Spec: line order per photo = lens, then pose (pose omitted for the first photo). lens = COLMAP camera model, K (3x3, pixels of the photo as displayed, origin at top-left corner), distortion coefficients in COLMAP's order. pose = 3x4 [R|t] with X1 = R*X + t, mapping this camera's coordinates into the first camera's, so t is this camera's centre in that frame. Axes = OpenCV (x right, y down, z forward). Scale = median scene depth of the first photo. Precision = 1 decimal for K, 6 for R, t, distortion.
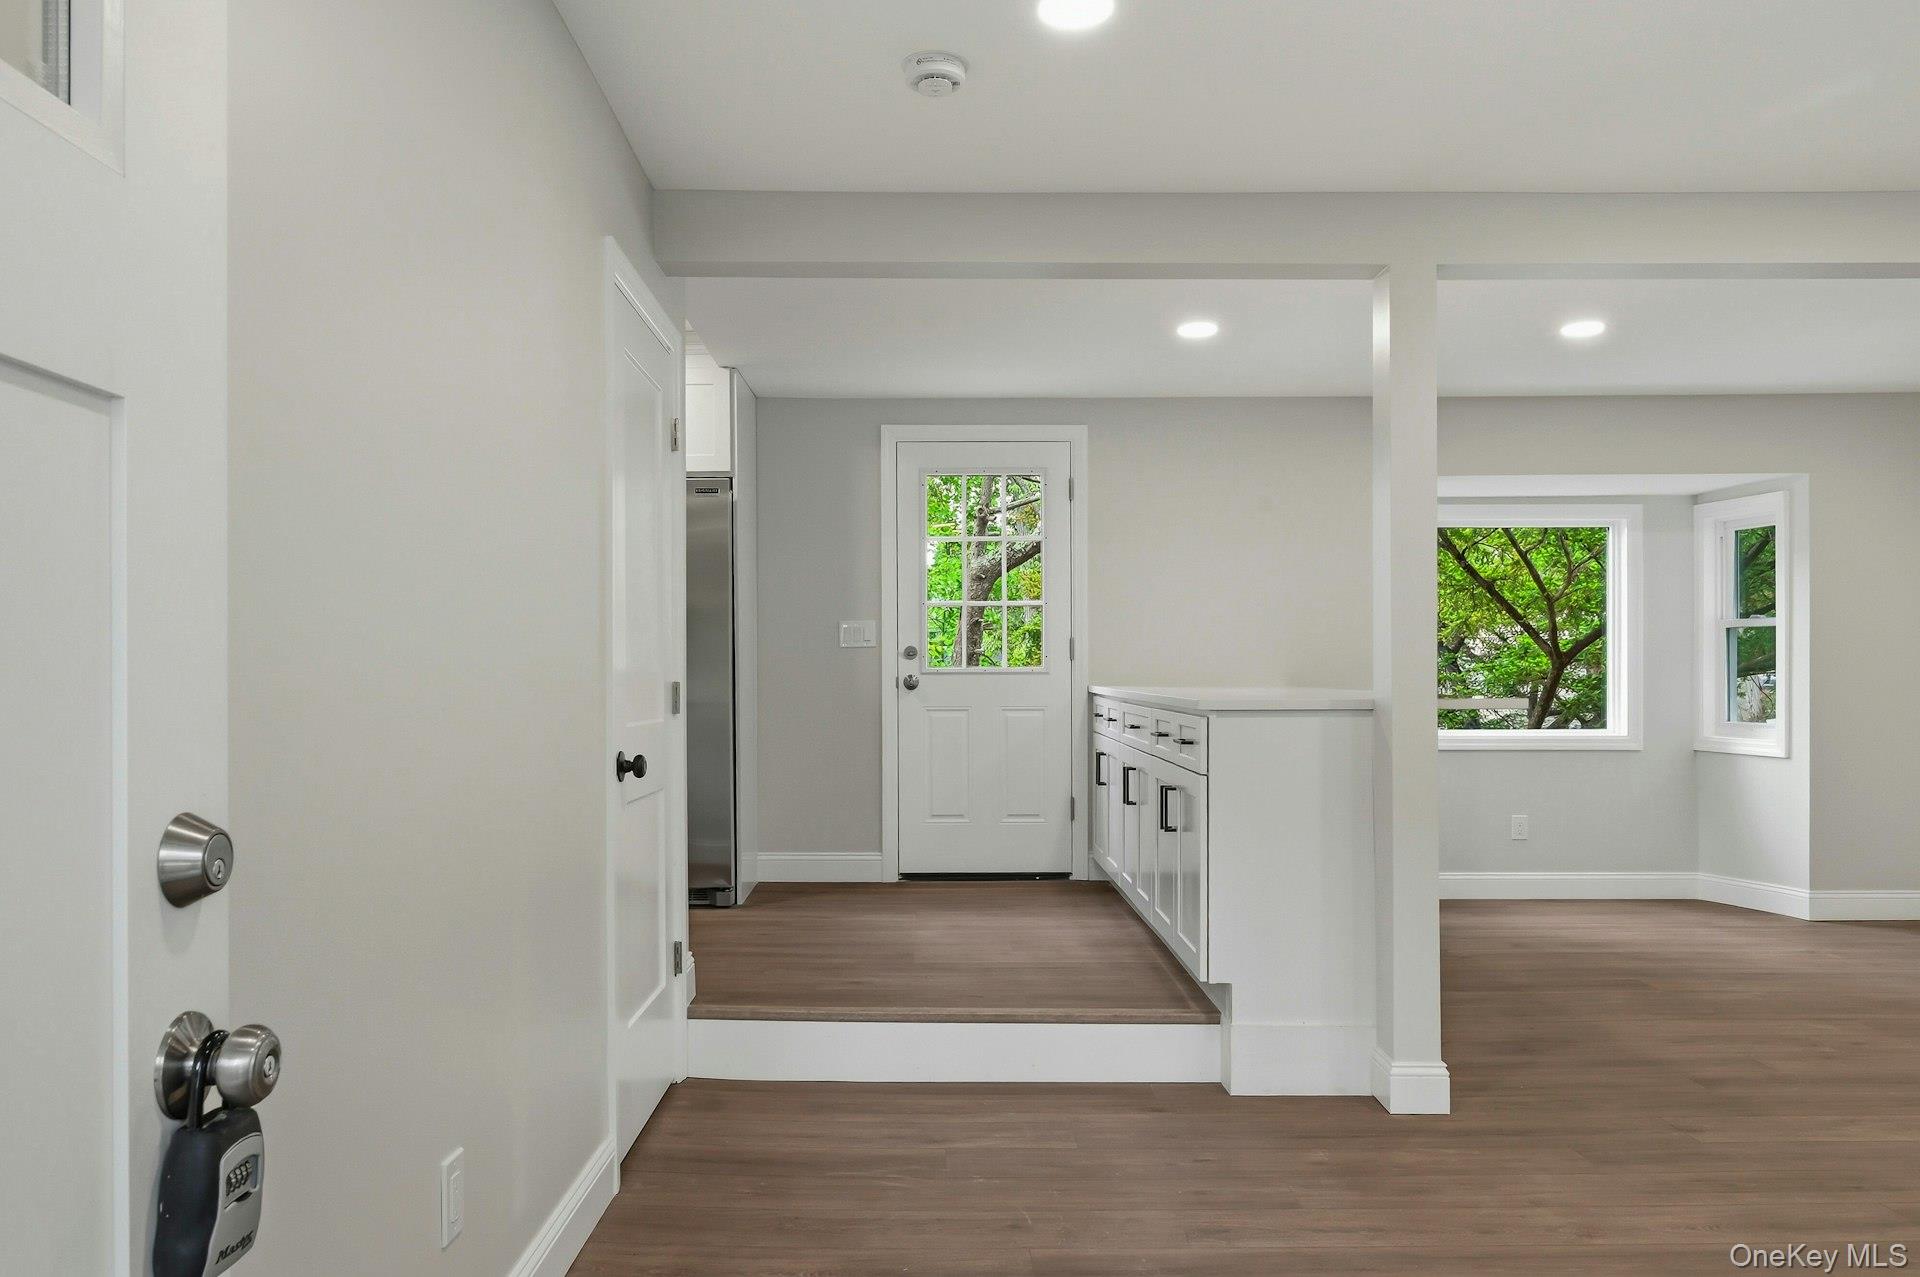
lens RADIAL K [[1323.0, 0, 936.0], [0, 1323.0, 680.0], [0, 0, 1]] dist [-0.002866, -0.001240]
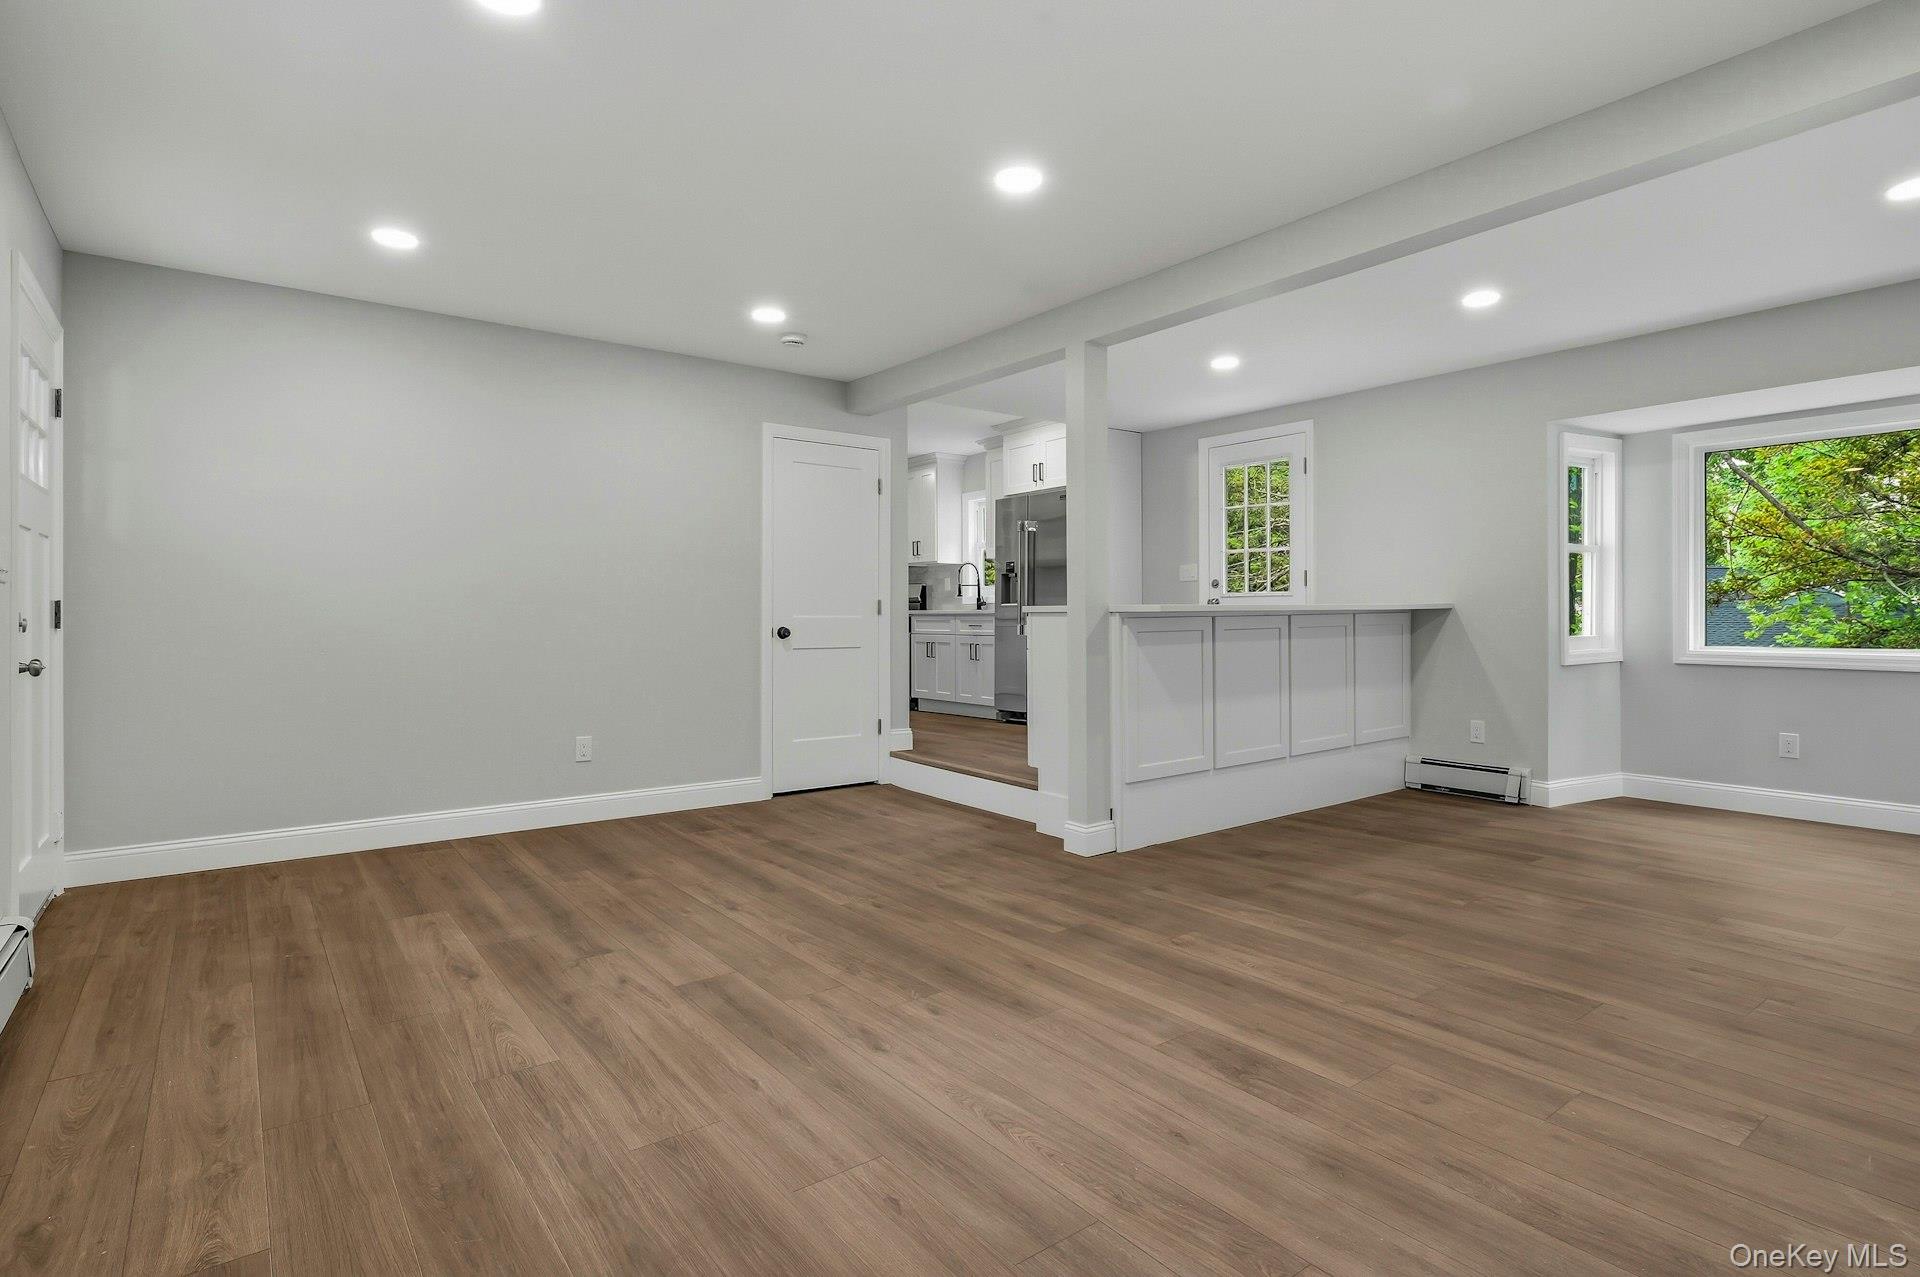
lens RADIAL K [[973.2, 0, 986.1], [0, 973.2, 618.8], [0, 0, 1]] dist [-0.000681, -0.000954]
pose [[0.622249, 0.005432, -0.782800, 0.711861], [-0.001084, 0.999981, 0.006078, 0.013942], [0.782819, -0.002934, 0.622243, 0.083922]]
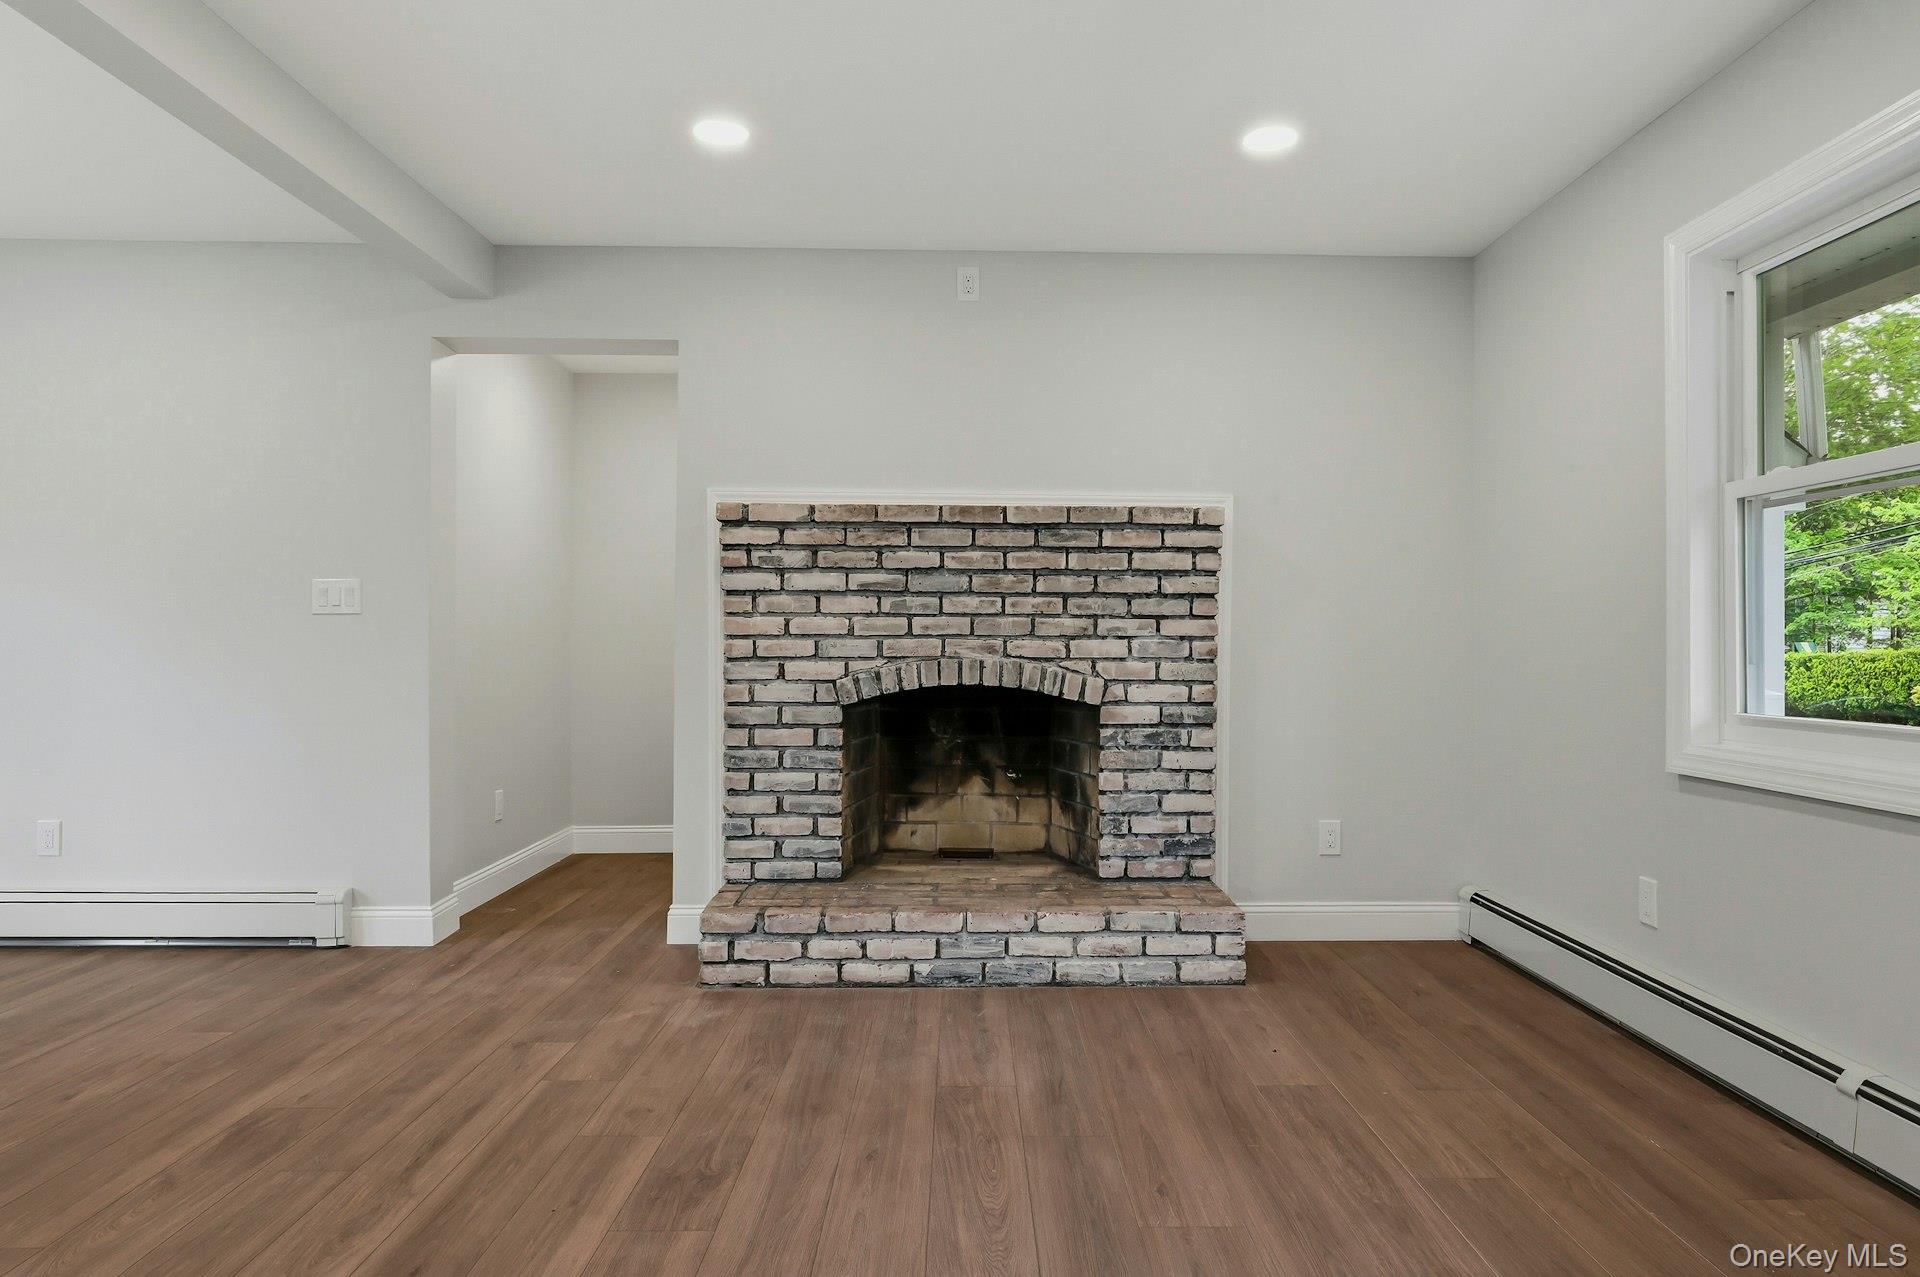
lens RADIAL K [[1178.0, 0, 986.0], [0, 1178.0, 643.3], [0, 0, 1]] dist [-0.003333, 0.002346]
pose [[-0.027844, 0.009721, 0.999565, 0.114423], [0.001249, 0.999952, -0.009690, 0.017633], [-0.999612, 0.000978, -0.027855, 0.300854]]
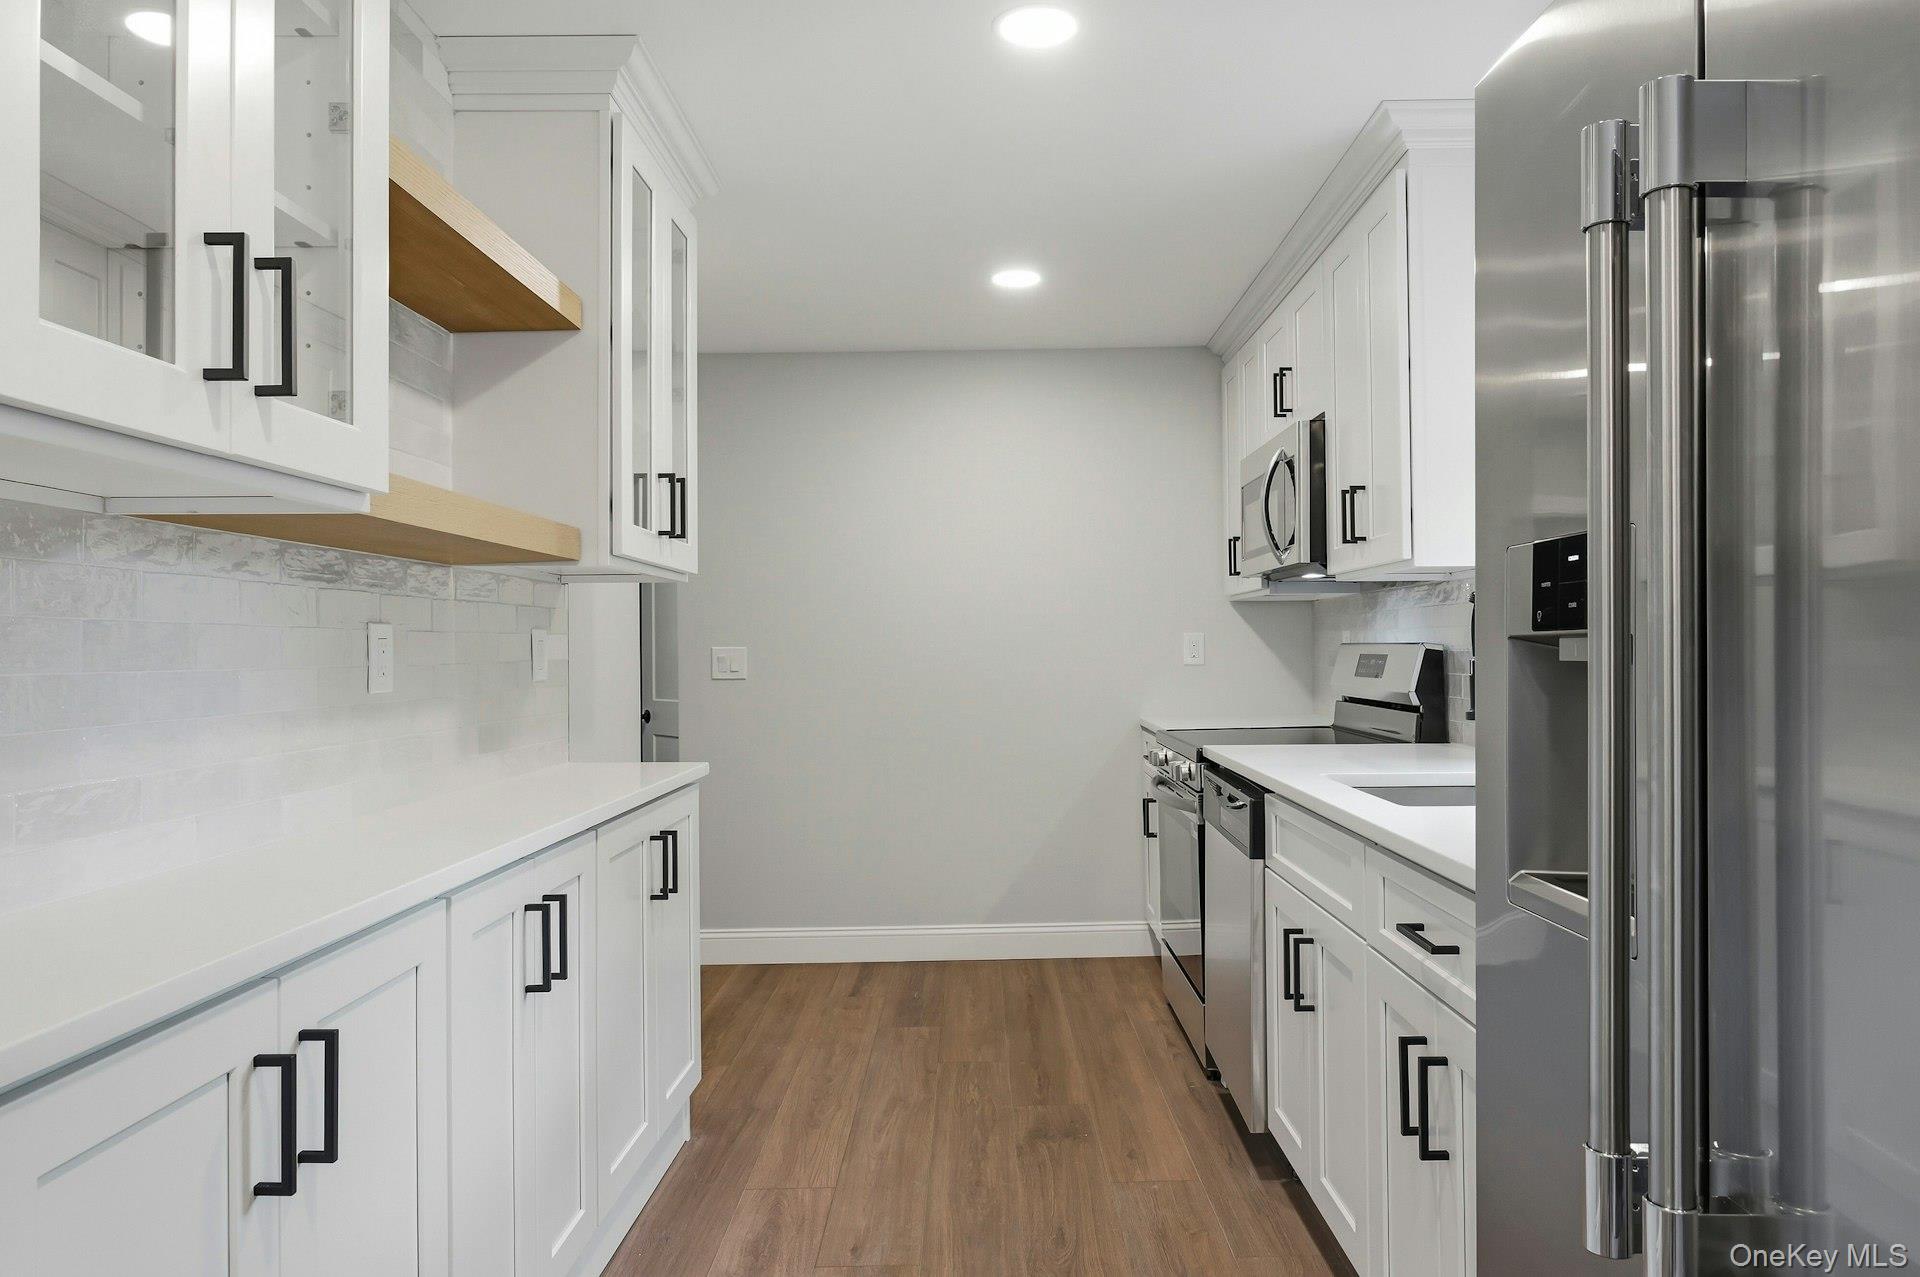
lens RADIAL K [[1178.0, 0, 885.6], [0, 1178.0, 637.9], [0, 0, 1]] dist [-0.003333, 0.002346]
pose [[-0.068768, -0.004757, -0.997621, -0.071993], [0.003956, 0.999979, -0.005041, -0.035768], [0.997625, -0.004293, -0.068748, 0.803510]]
